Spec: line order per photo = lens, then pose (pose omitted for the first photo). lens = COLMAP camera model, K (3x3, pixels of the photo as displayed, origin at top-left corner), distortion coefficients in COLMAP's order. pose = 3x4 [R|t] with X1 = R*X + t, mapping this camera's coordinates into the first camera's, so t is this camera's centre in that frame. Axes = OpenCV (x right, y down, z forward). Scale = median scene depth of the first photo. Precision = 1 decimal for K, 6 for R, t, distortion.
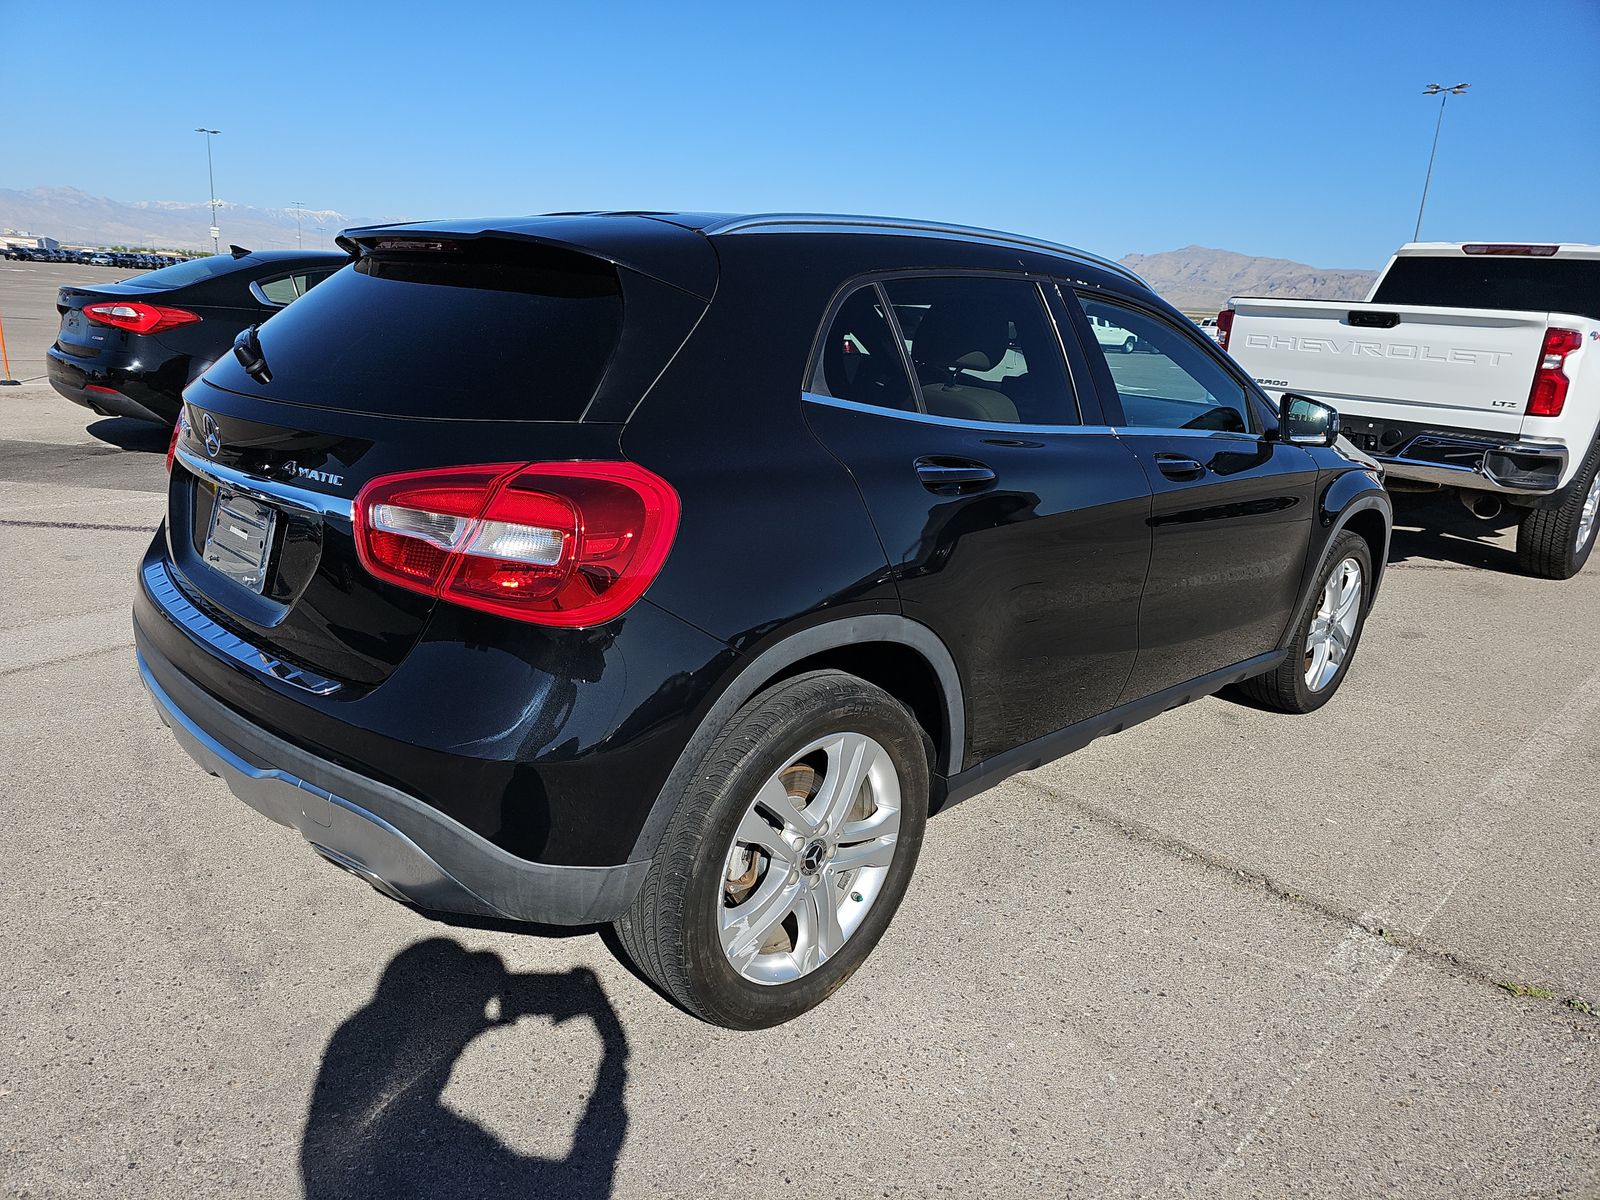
lens RADIAL K [[1091.2, 0, 782.5], [0, 1091.2, 612.1], [0, 0, 1]] dist [0.002350, -0.007648]
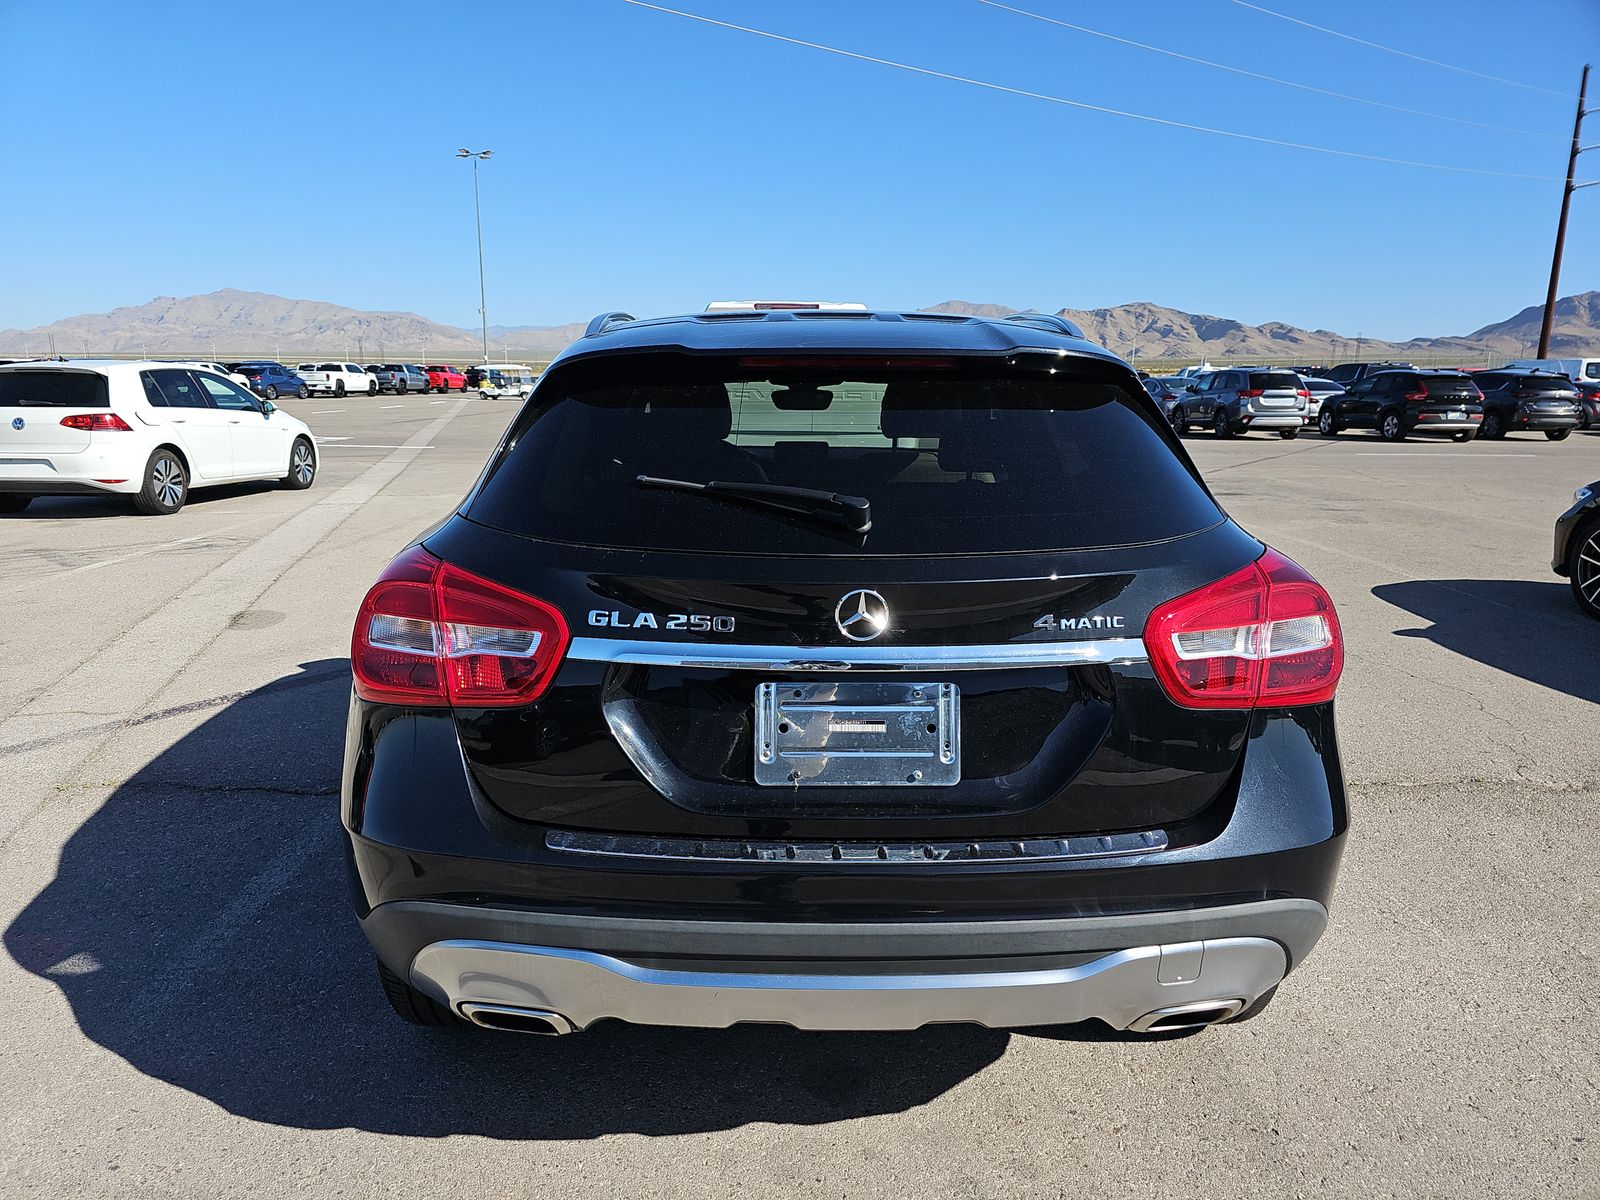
lens RADIAL K [[1091.2, 0, 794.7], [0, 1091.2, 601.9], [0, 0, 1]] dist [0.002350, -0.007648]
pose [[0.693100, -0.200342, 0.692441, -0.347953], [0.230928, 0.971686, 0.049987, -0.068805], [-0.682850, 0.125259, 0.719740, 0.134785]]
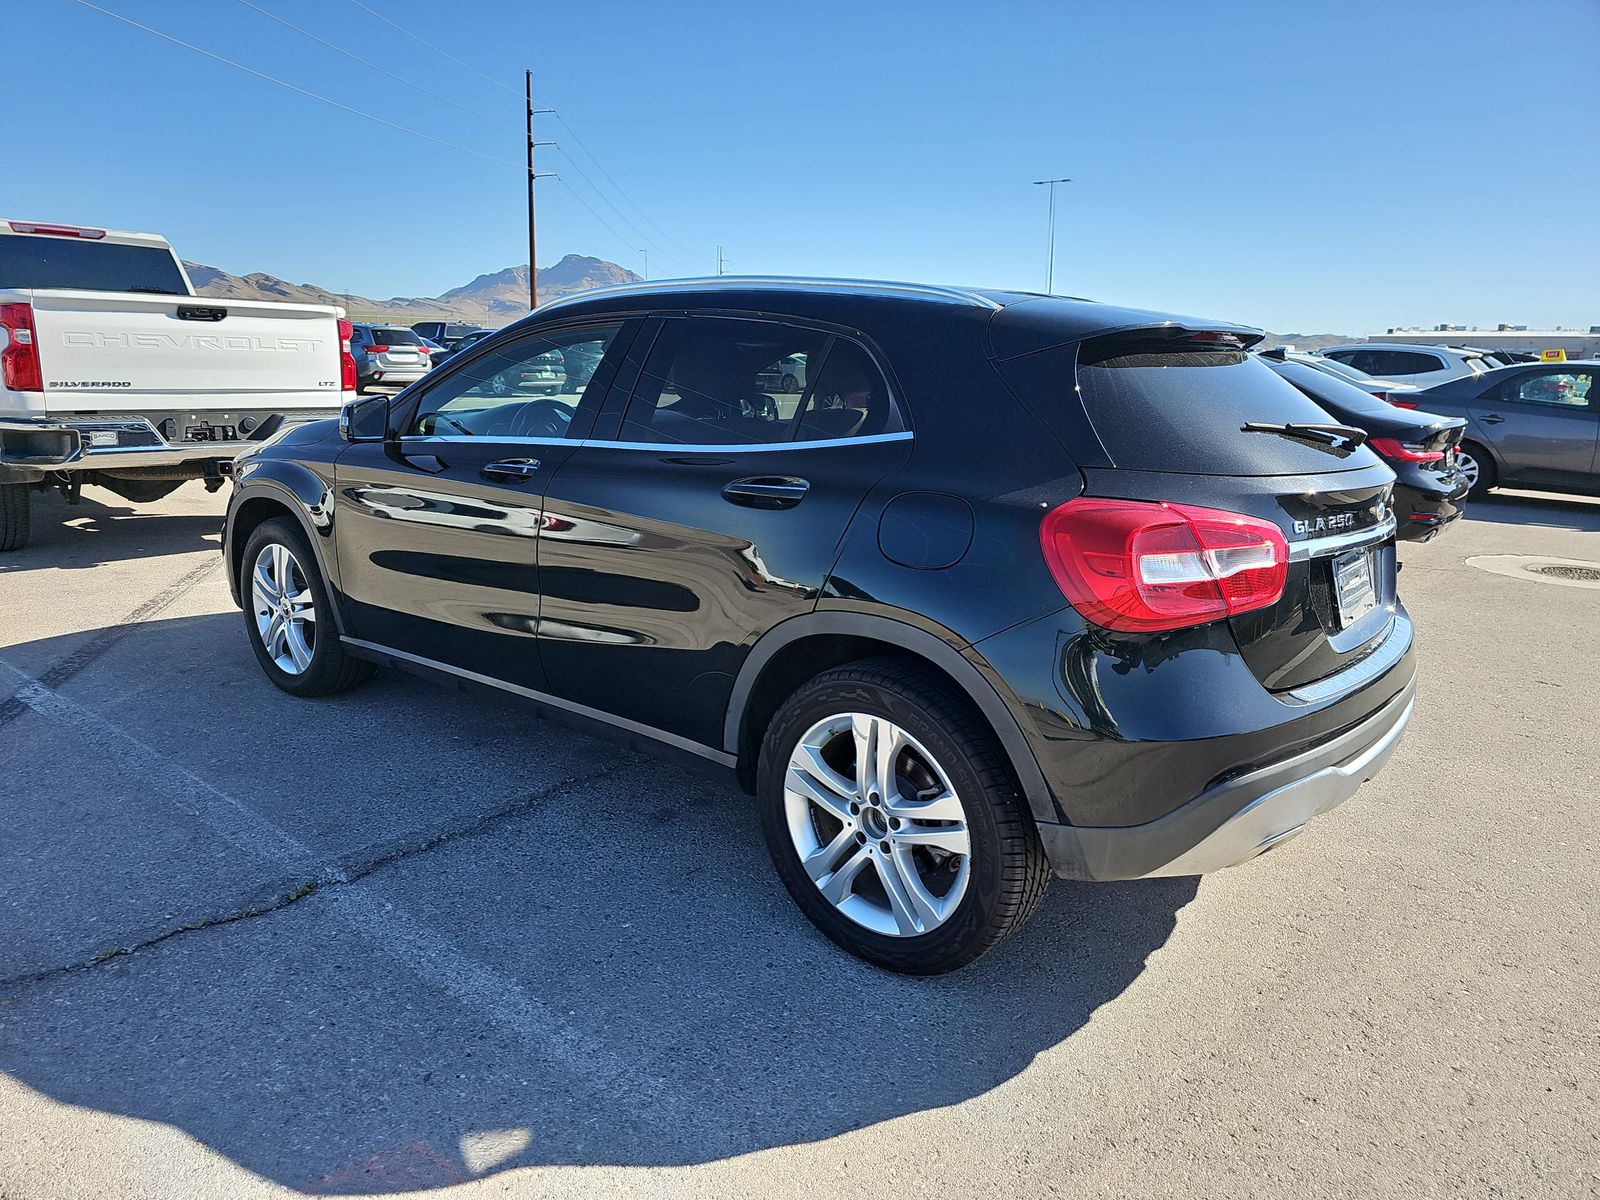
lens RADIAL K [[1091.2, 0, 810.1], [0, 1091.2, 596.9], [0, 0, 1]] dist [0.002350, -0.007648]
pose [[-0.094494, -0.280149, 0.955294, -0.535770], [0.234927, 0.926212, 0.294859, -0.187563], [-0.967409, 0.252286, -0.021707, 0.535996]]
